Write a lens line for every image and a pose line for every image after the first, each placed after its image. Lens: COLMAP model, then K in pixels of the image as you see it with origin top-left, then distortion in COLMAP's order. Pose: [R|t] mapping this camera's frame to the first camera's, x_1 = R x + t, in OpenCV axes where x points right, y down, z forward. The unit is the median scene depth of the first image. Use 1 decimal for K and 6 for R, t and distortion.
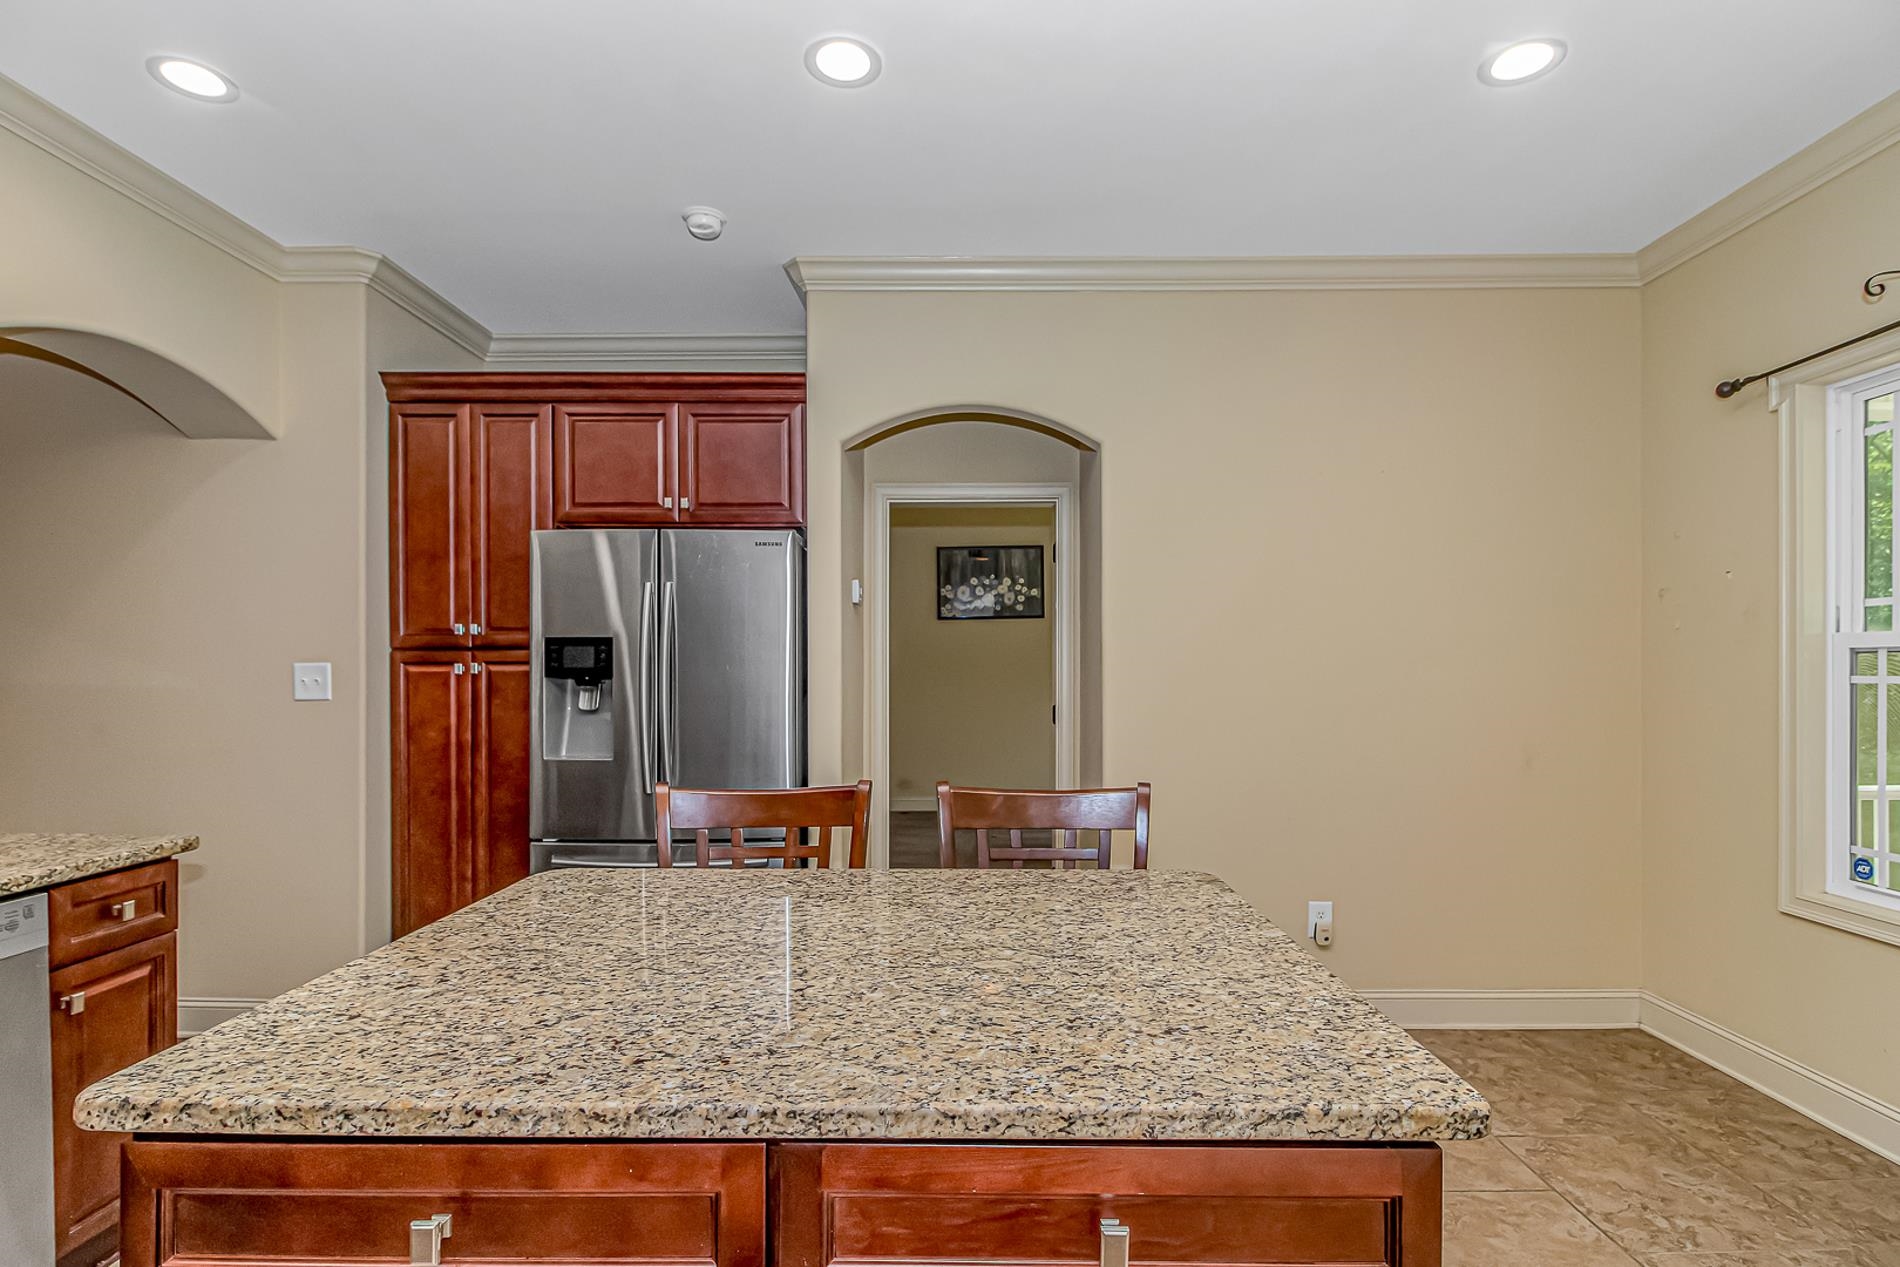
lens RADIAL K [[892.5, 0, 955.4], [0, 892.5, 666.0], [0, 0, 1]] dist [0.000551, -0.008201]
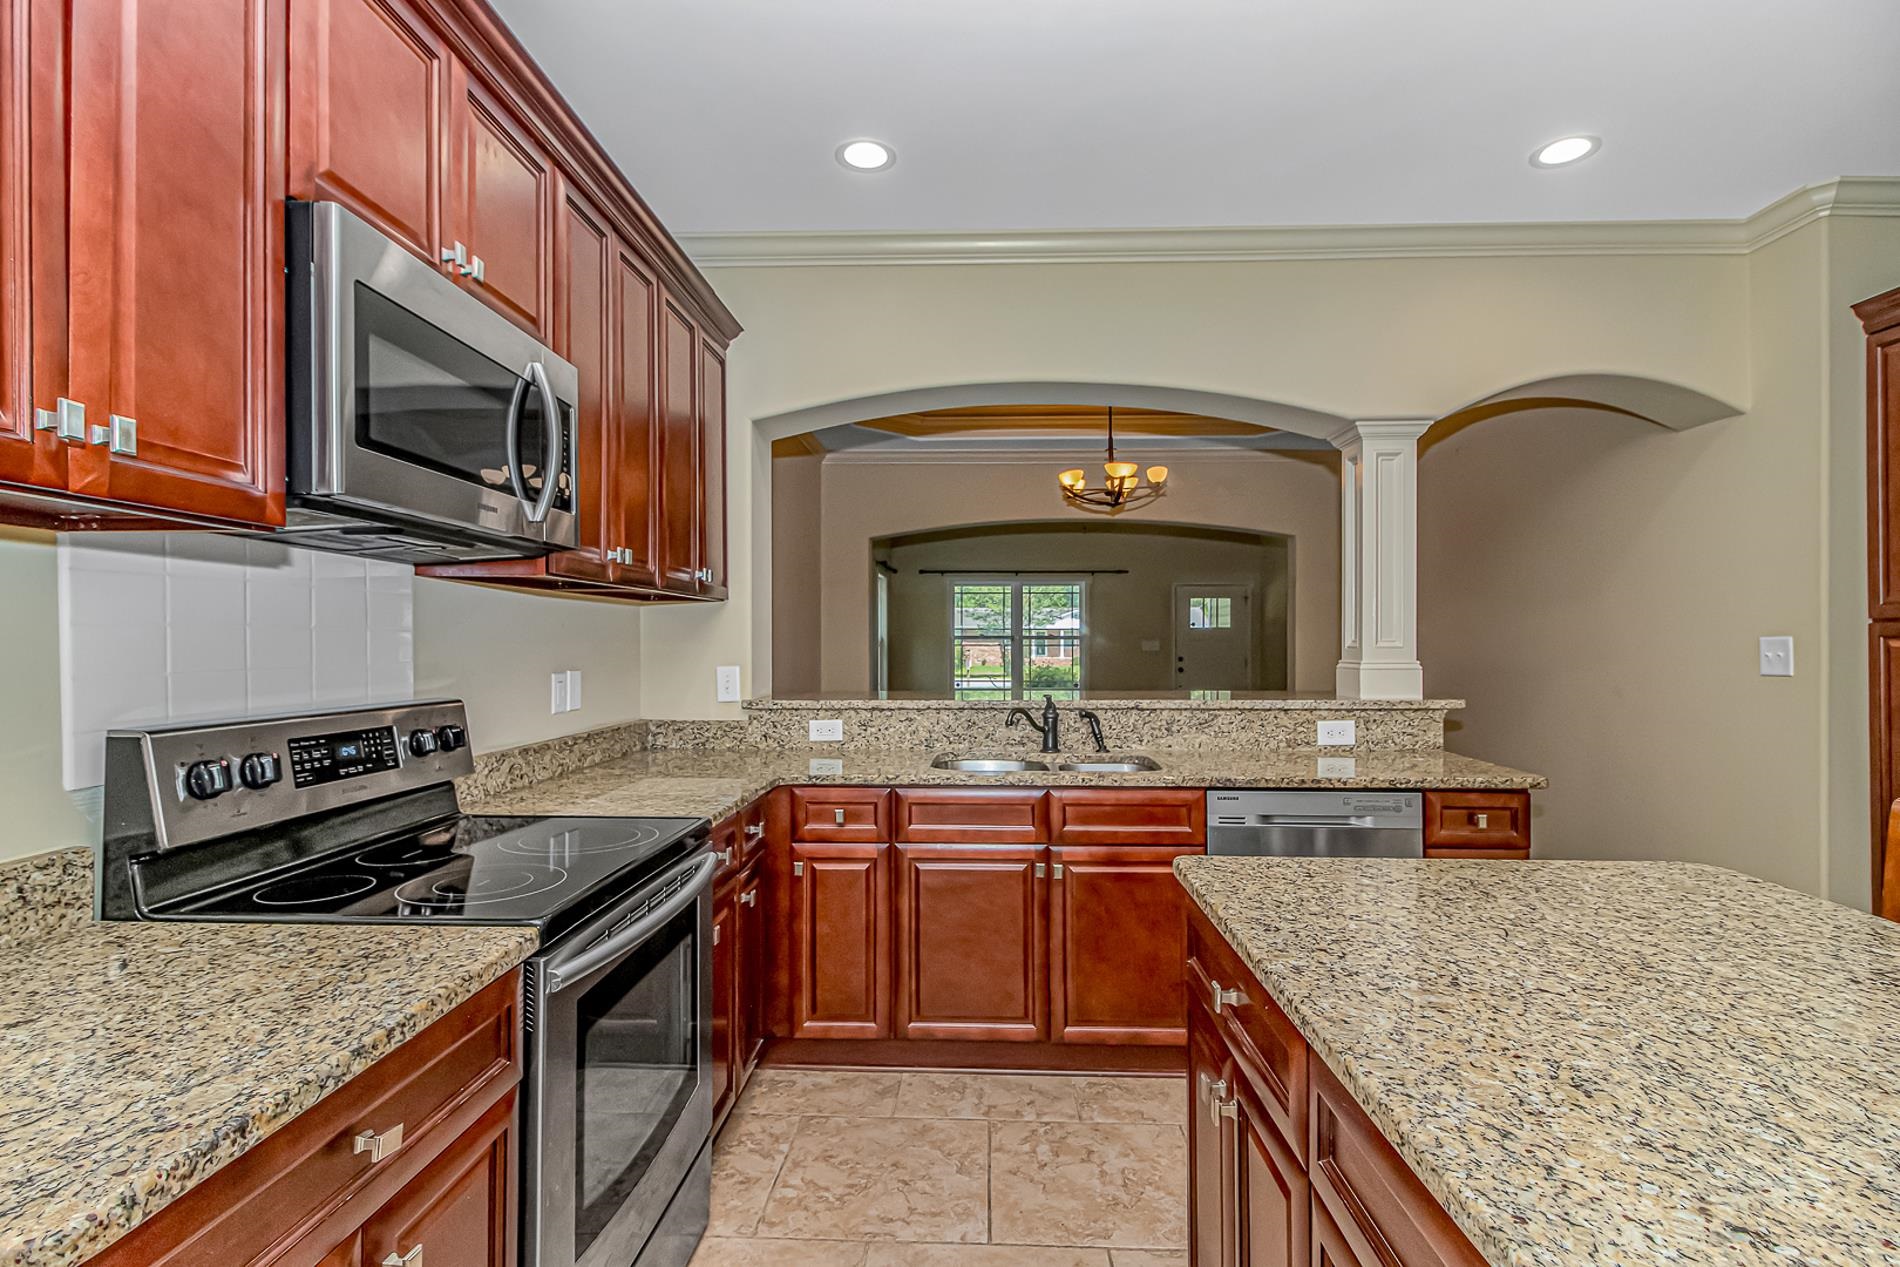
lens RADIAL K [[892.5, 0, 949.1], [0, 892.5, 651.2], [0, 0, 1]] dist [0.000551, -0.008201]
pose [[-0.037804, 0.012047, -0.999213, 0.551573], [0.001419, 0.999927, 0.012002, -0.001186], [0.999284, -0.000964, -0.037818, 0.300118]]
